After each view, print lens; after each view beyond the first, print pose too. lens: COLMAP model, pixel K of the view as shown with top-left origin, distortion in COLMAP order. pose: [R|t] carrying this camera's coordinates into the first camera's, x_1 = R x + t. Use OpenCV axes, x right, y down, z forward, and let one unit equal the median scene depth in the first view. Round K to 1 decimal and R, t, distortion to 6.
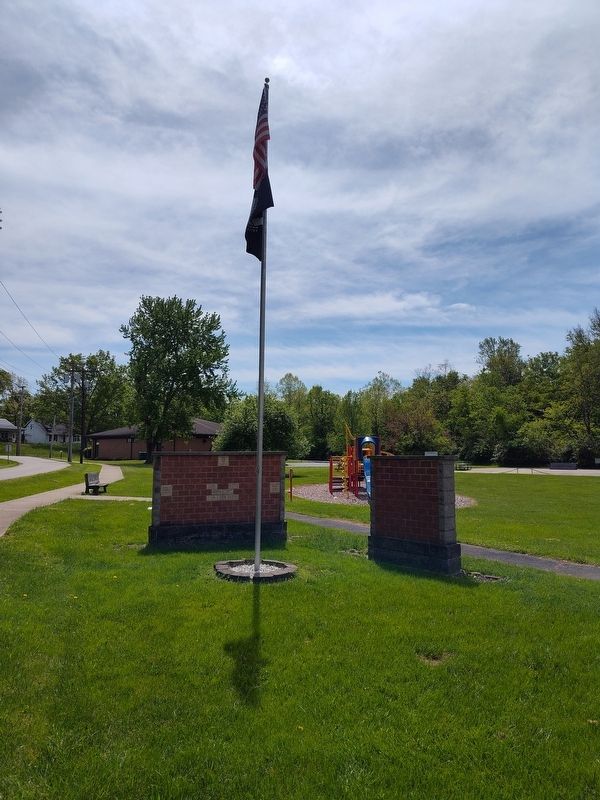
lens RADIAL K [[534.0, 0, 299.8], [0, 534.0, 398.9], [0, 0, 1]] dist [0.014784, -0.001268]
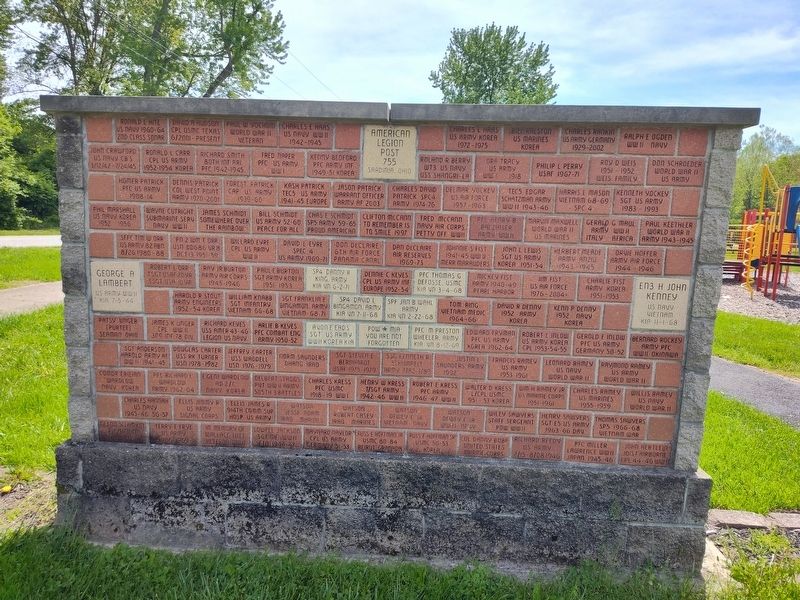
lens RADIAL K [[534.0, 0, 401.1], [0, 534.0, 316.5], [0, 0, 1]] dist [0.014784, -0.001268]
pose [[0.917861, 0.092308, -0.386018, -0.009857], [0.012064, 0.965641, 0.259598, 0.020502], [0.396718, -0.242932, 0.885211, 0.135854]]
